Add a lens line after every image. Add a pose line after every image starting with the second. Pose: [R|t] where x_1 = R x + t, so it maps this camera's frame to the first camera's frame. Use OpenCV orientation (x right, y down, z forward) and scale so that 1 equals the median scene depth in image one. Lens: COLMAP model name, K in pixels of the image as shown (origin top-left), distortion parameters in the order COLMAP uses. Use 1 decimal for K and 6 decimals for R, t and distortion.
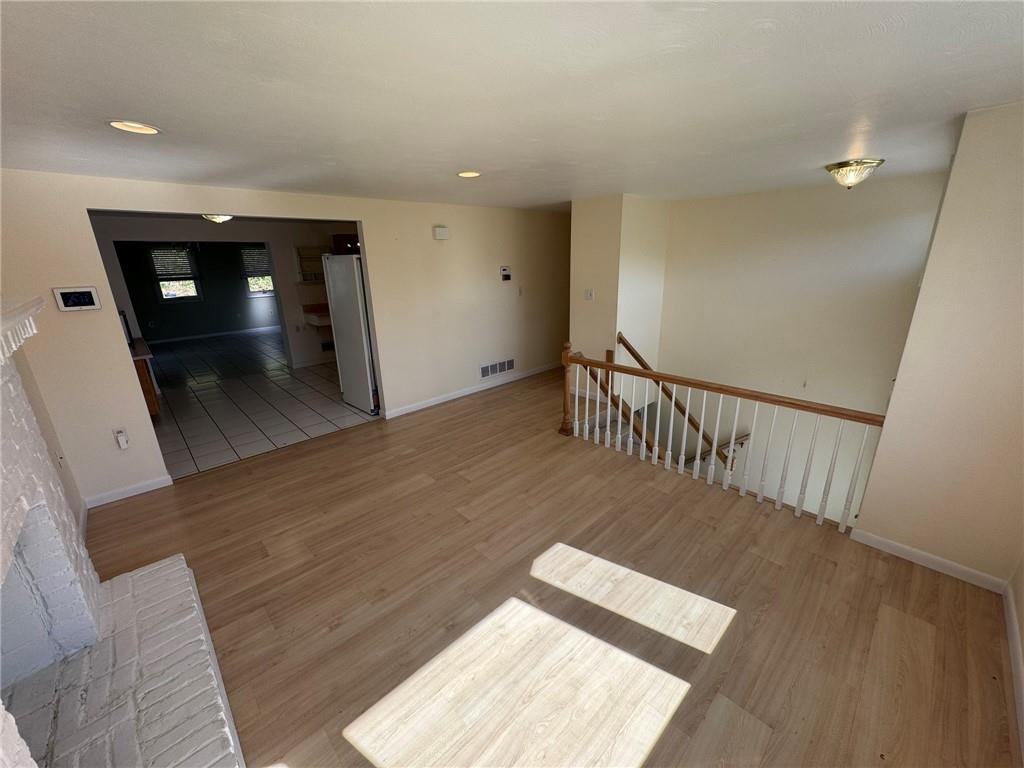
lens RADIAL K [[407.8, 0, 513.1], [0, 407.8, 382.1], [0, 0, 1]] dist [-0.003437, -0.000414]
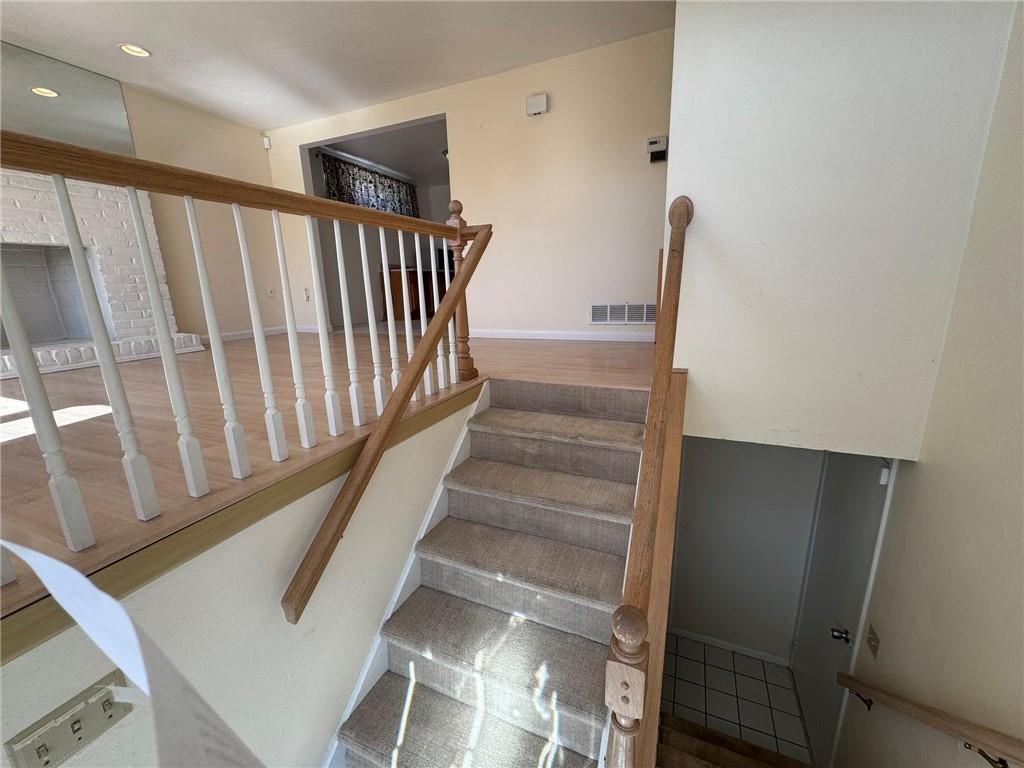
lens RADIAL K [[407.8, 0, 512.5], [0, 407.8, 384.2], [0, 0, 1]] dist [-0.003437, -0.000414]
pose [[0.382943, 0.226272, -0.895631, 0.499962], [-0.256065, 0.957545, 0.132429, 0.033899], [0.887573, 0.178627, 0.424626, 0.613984]]
